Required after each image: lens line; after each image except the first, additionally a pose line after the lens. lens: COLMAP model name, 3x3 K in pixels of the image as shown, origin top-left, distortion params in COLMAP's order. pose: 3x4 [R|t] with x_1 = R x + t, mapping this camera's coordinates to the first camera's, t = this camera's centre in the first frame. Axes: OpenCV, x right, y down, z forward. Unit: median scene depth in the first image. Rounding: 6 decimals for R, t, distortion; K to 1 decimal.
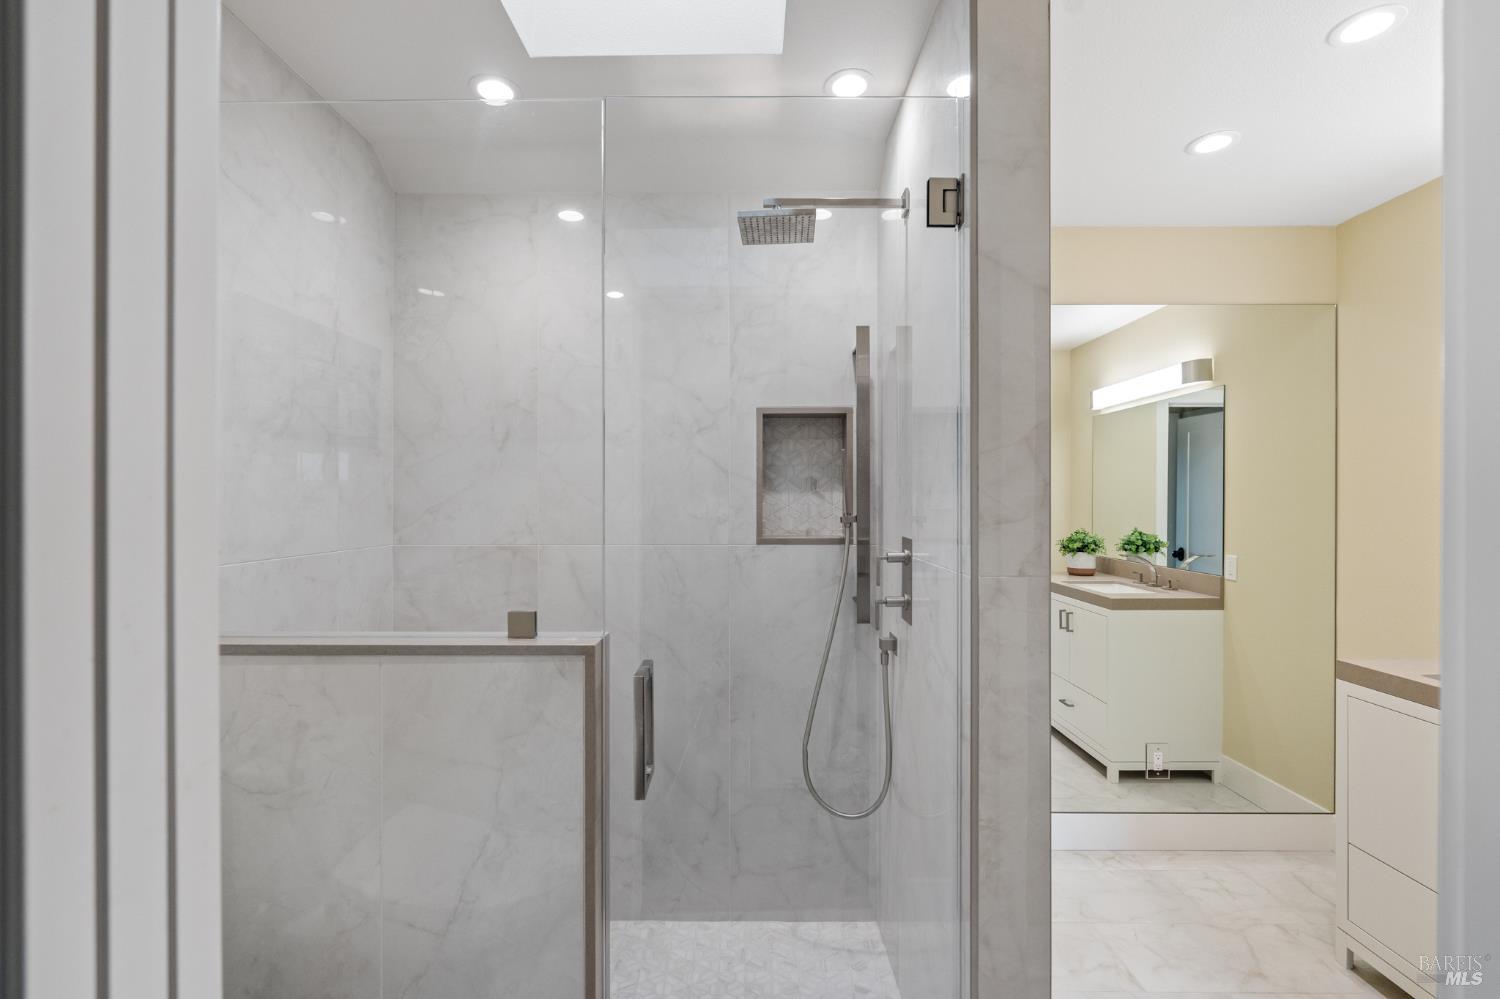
lens RADIAL K [[661.0, 0, 747.1], [0, 661.0, 498.0], [0, 0, 1]] dist [-0.008731, 0.001957]
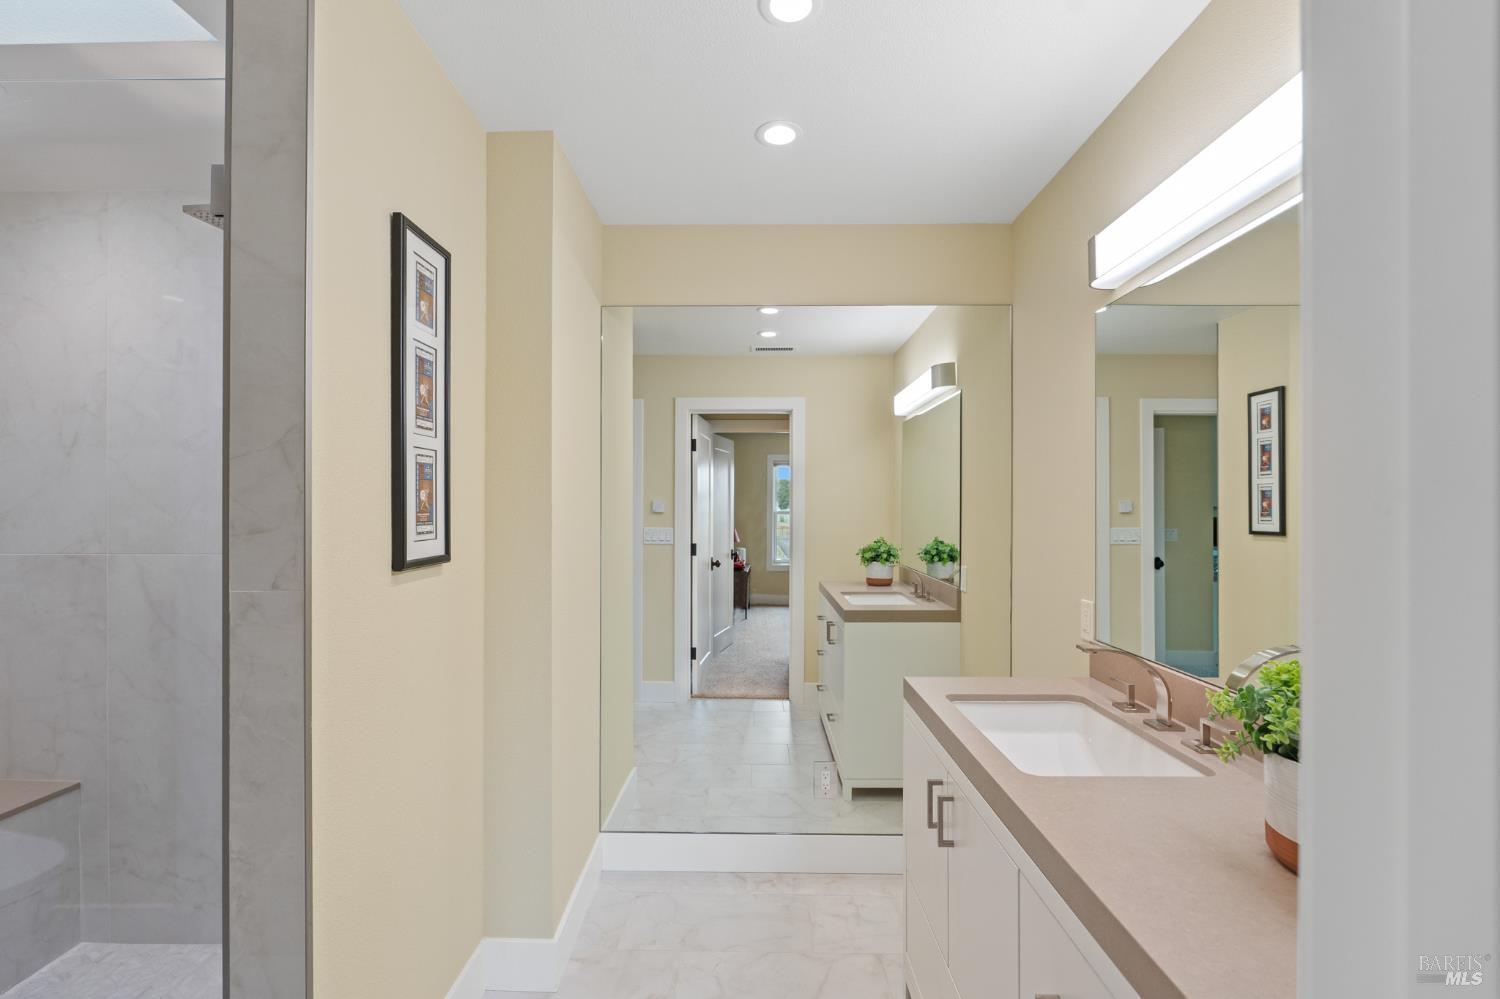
lens RADIAL K [[661.0, 0, 749.9], [0, 661.0, 503.0], [0, 0, 1]] dist [-0.008731, 0.001957]
pose [[0.999988, 0.001750, -0.004662, 0.520876], [-0.001767, 0.999991, -0.003729, -0.001062], [0.004655, 0.003737, 0.999982, 0.034765]]
